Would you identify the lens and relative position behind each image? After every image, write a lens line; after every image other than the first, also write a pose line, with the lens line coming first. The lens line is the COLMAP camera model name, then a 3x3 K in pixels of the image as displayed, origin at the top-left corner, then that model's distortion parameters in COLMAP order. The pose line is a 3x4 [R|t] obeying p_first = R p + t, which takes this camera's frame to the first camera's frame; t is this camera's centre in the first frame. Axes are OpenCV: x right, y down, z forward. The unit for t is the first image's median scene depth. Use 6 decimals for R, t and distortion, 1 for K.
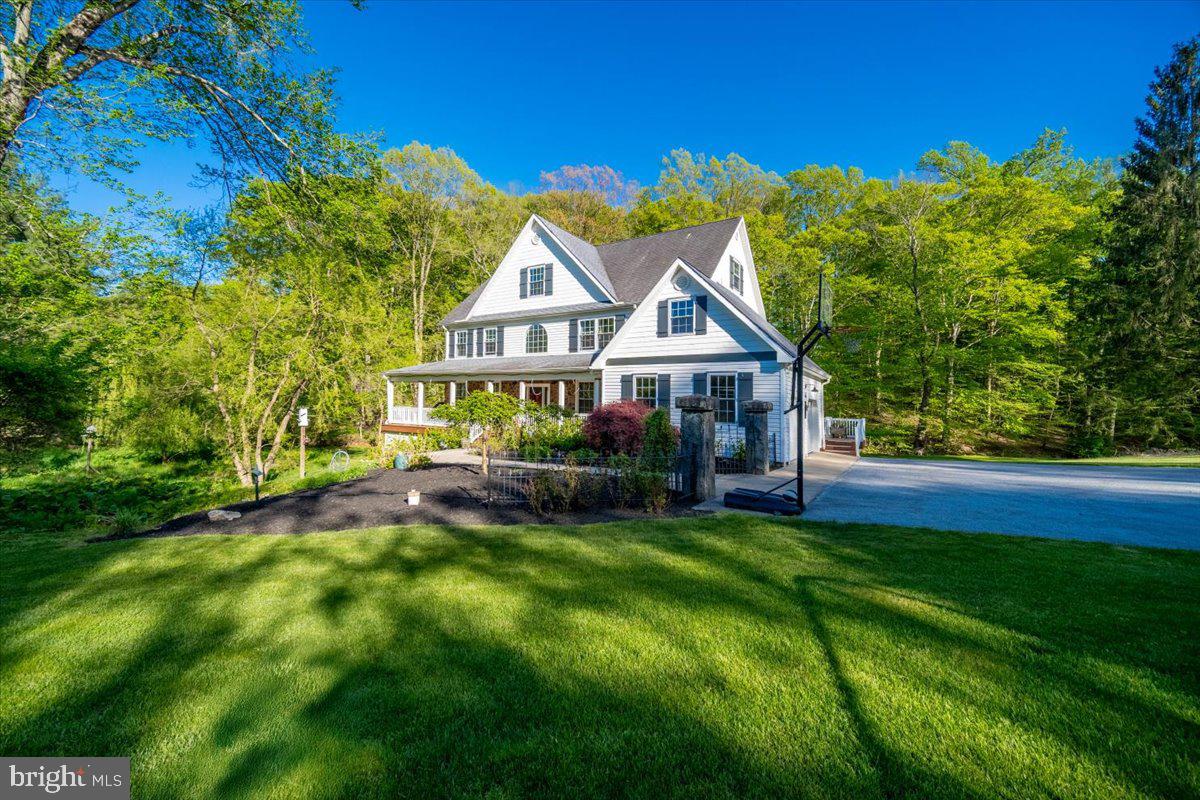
lens RADIAL K [[481.4, 0, 599.9], [0, 481.4, 390.2], [0, 0, 1]] dist [0.000303, -0.000132]
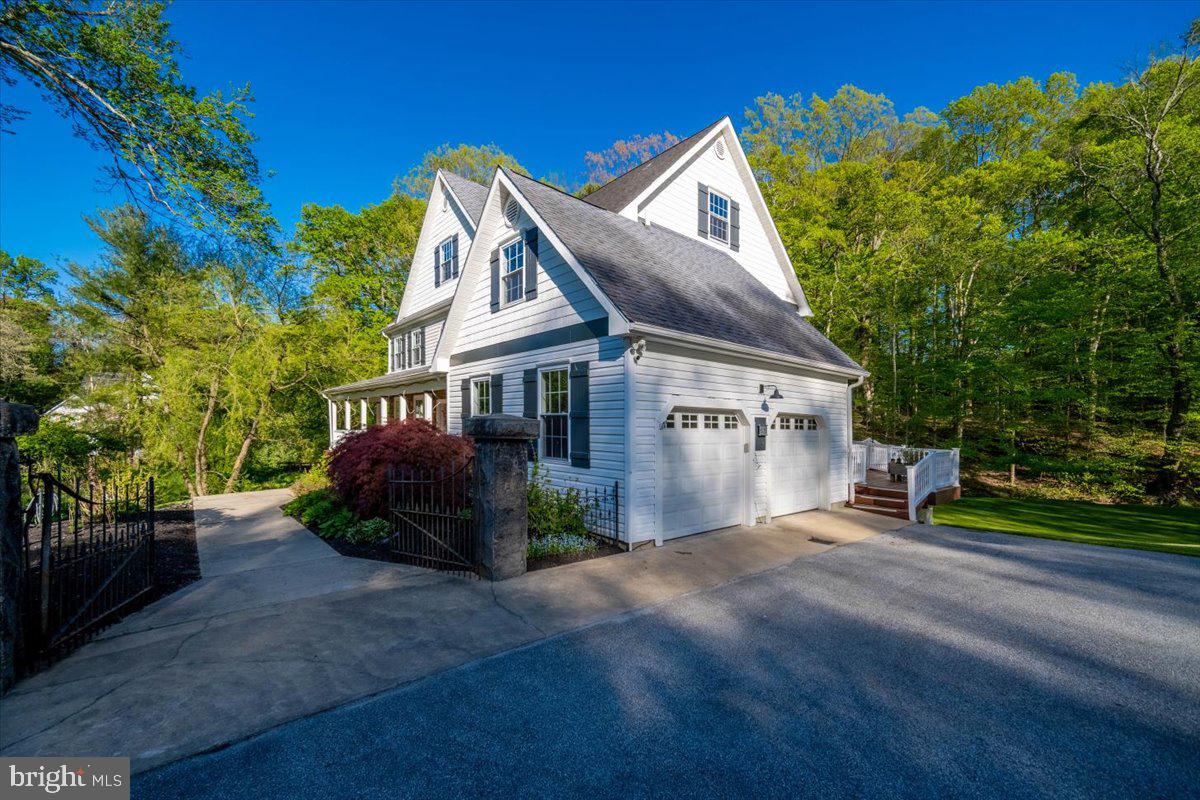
lens RADIAL K [[490.4, 0, 604.2], [0, 490.4, 425.6], [0, 0, 1]] dist [0.017652, -0.000030]
pose [[0.956517, -0.007252, -0.291586, 0.321752], [0.015296, 0.999562, 0.025317, 0.012332], [0.291275, -0.028676, 0.956210, 0.337614]]
